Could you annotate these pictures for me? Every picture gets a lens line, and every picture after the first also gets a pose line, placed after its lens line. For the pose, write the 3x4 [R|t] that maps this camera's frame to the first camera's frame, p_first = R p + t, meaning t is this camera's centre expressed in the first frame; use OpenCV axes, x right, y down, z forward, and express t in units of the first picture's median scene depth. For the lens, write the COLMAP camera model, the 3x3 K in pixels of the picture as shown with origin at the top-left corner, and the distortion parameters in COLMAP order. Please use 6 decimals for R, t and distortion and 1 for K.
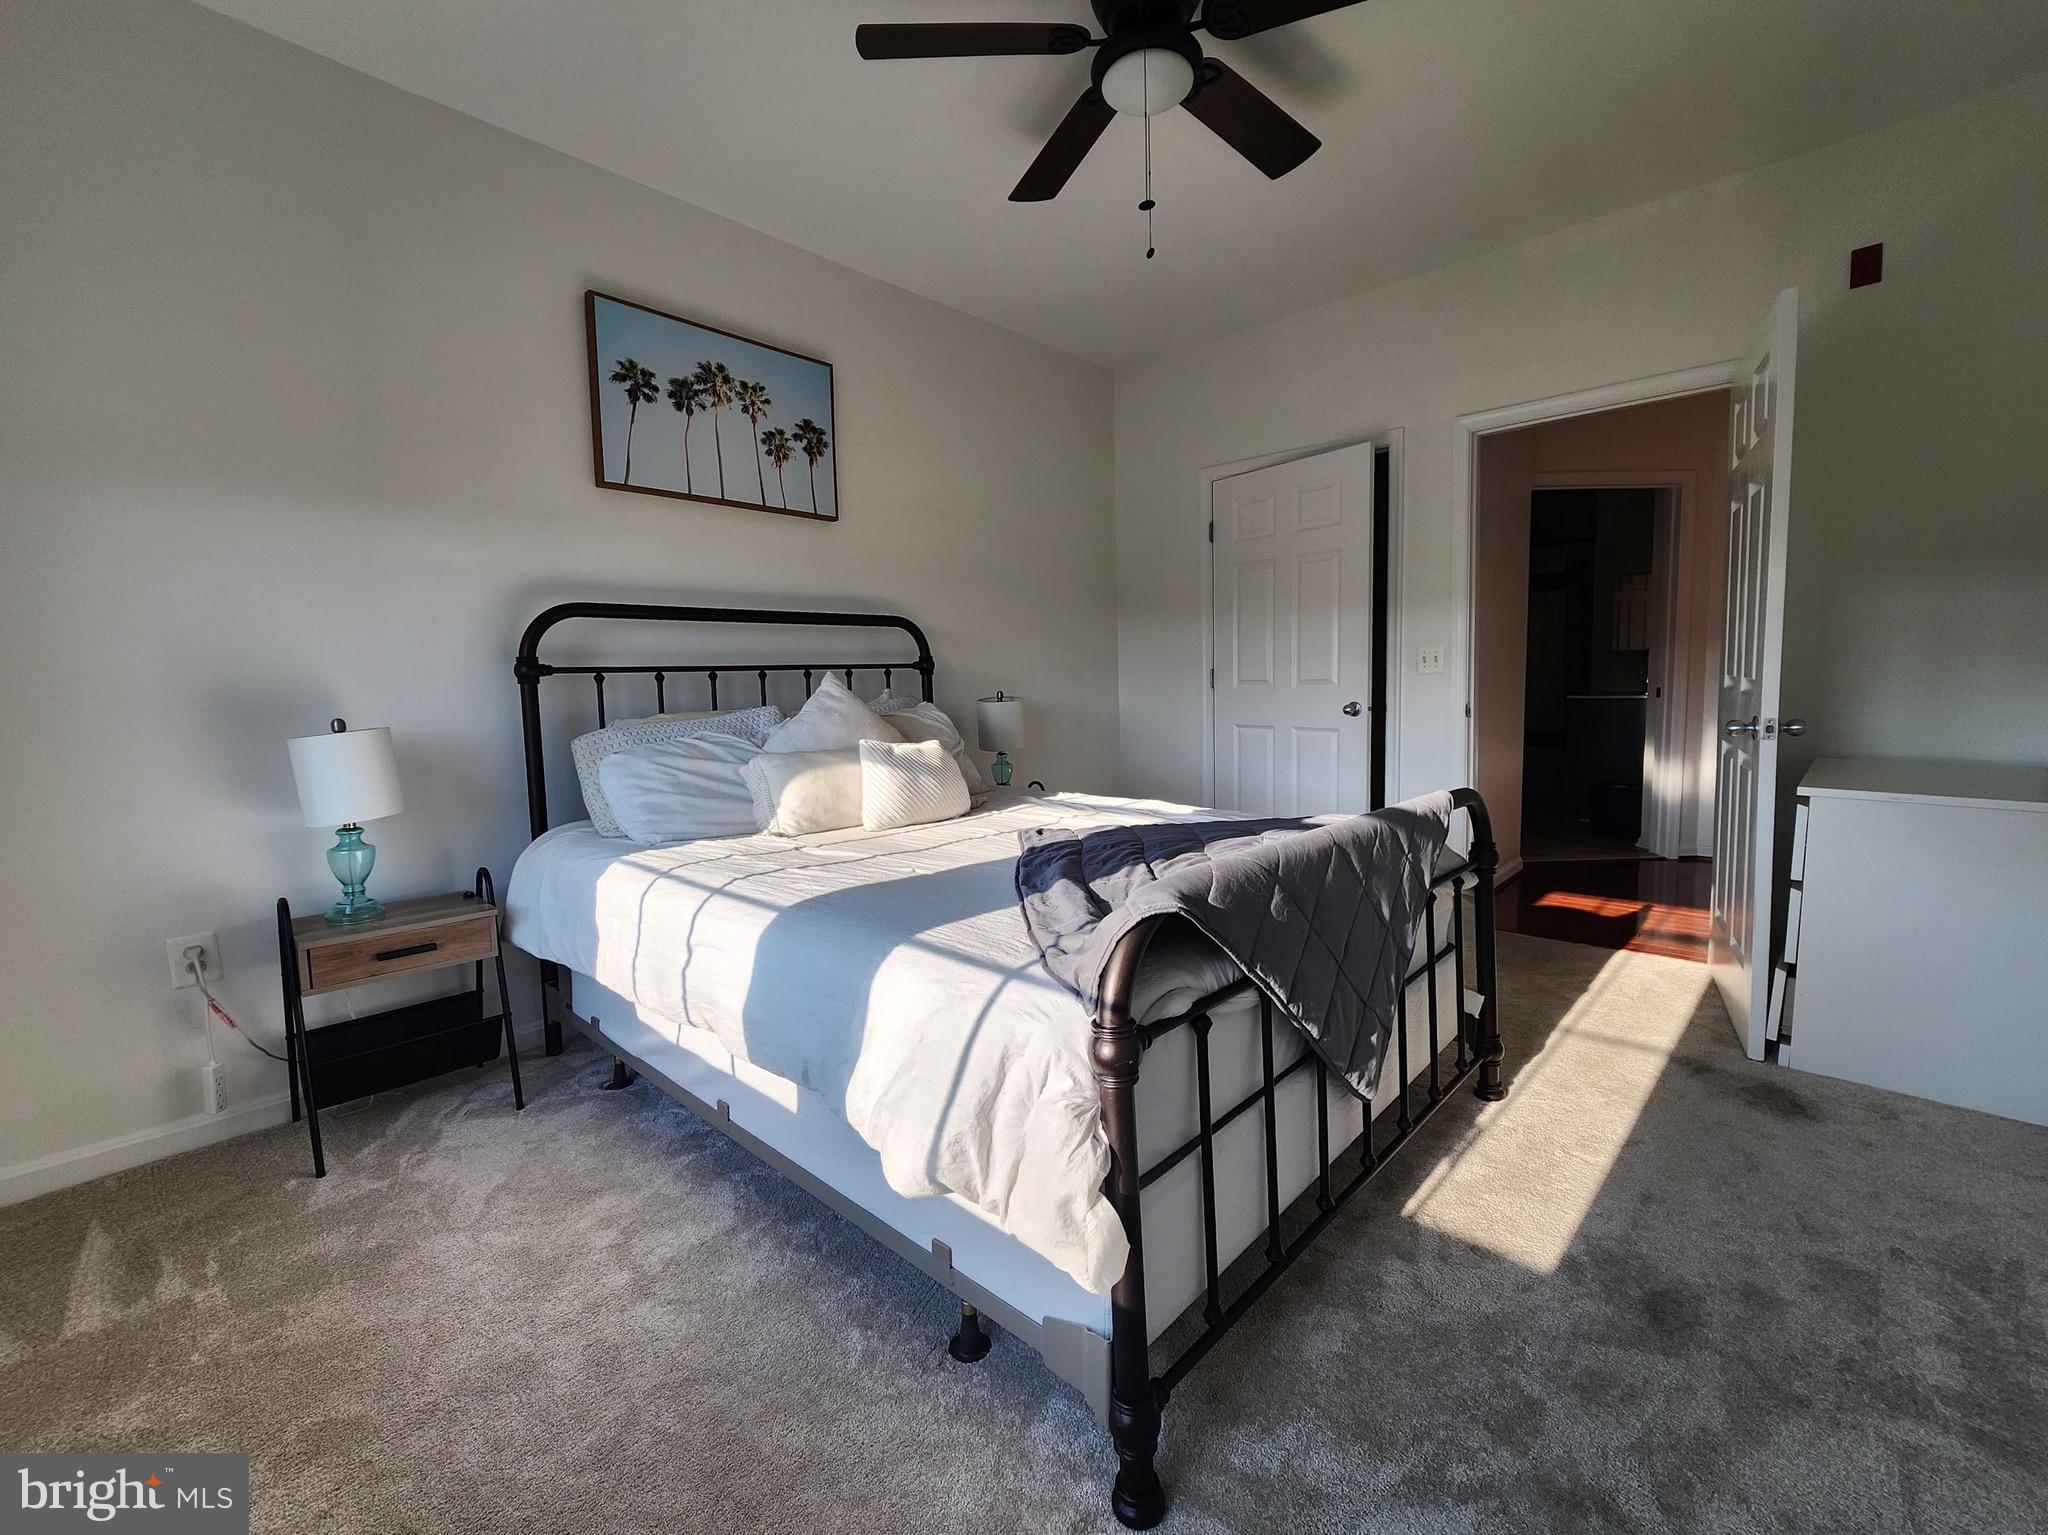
lens RADIAL K [[879.9, 0, 1010.3], [0, 879.9, 758.9], [0, 0, 1]] dist [-0.000754, 0.001220]
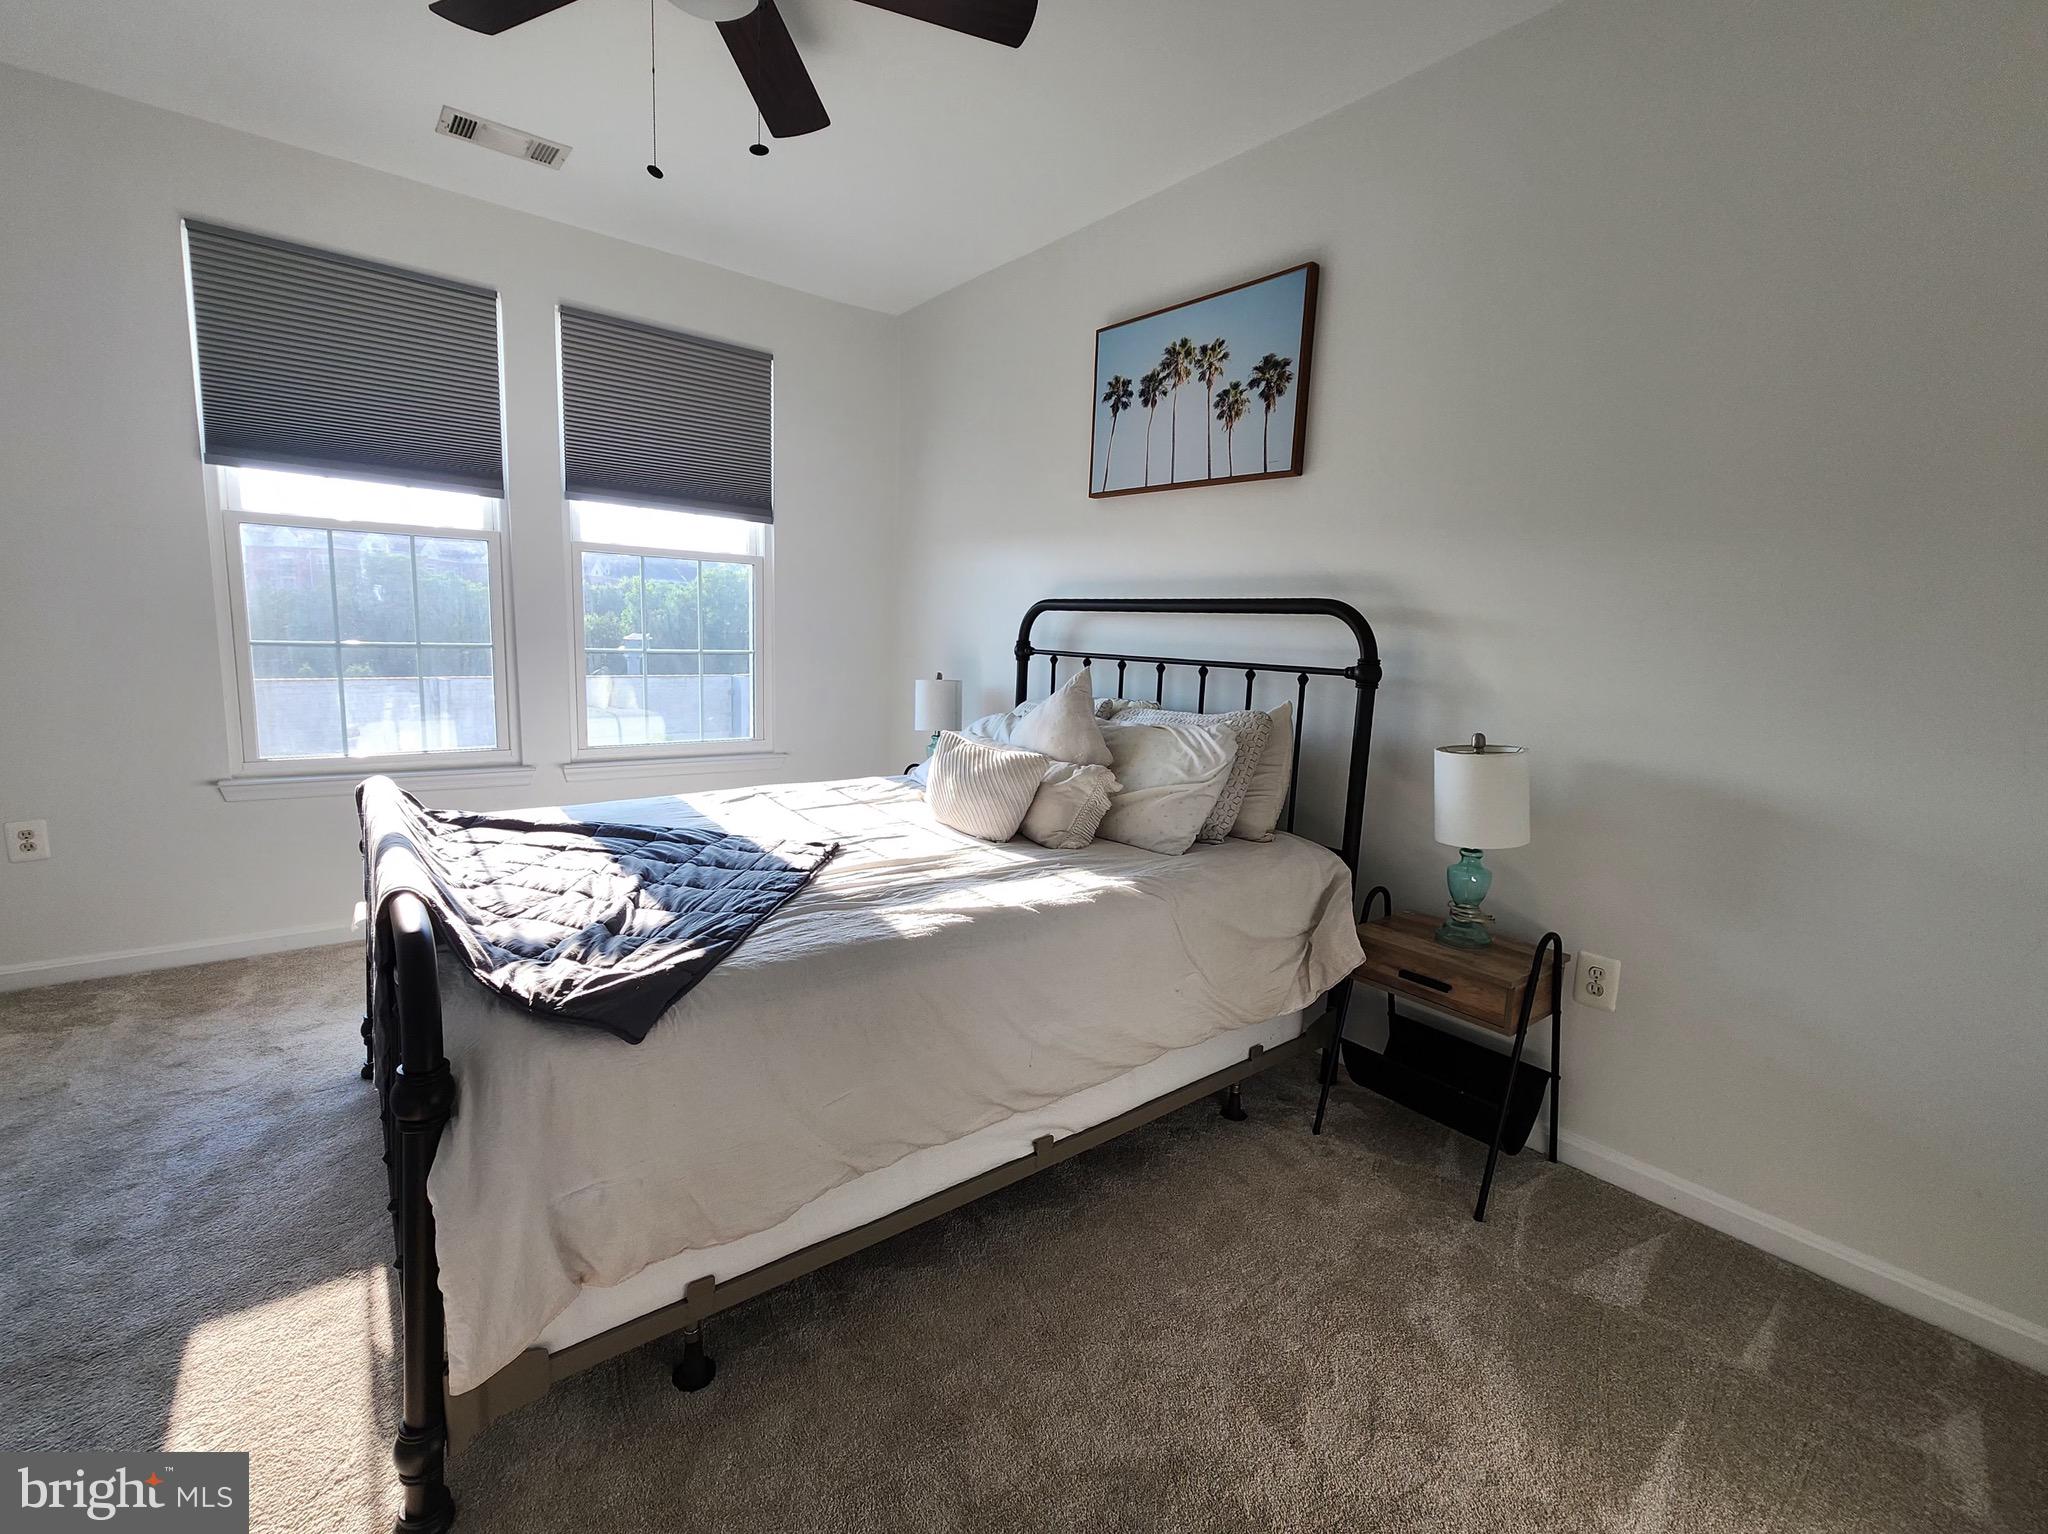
lens RADIAL K [[879.9, 0, 1008.1], [0, 879.9, 770.3], [0, 0, 1]] dist [-0.000754, 0.001220]
pose [[-0.148521, 0.136044, -0.979507, 0.664711], [-0.172928, 0.971658, 0.161174, -0.112835], [0.973672, 0.193322, -0.120786, 0.981075]]
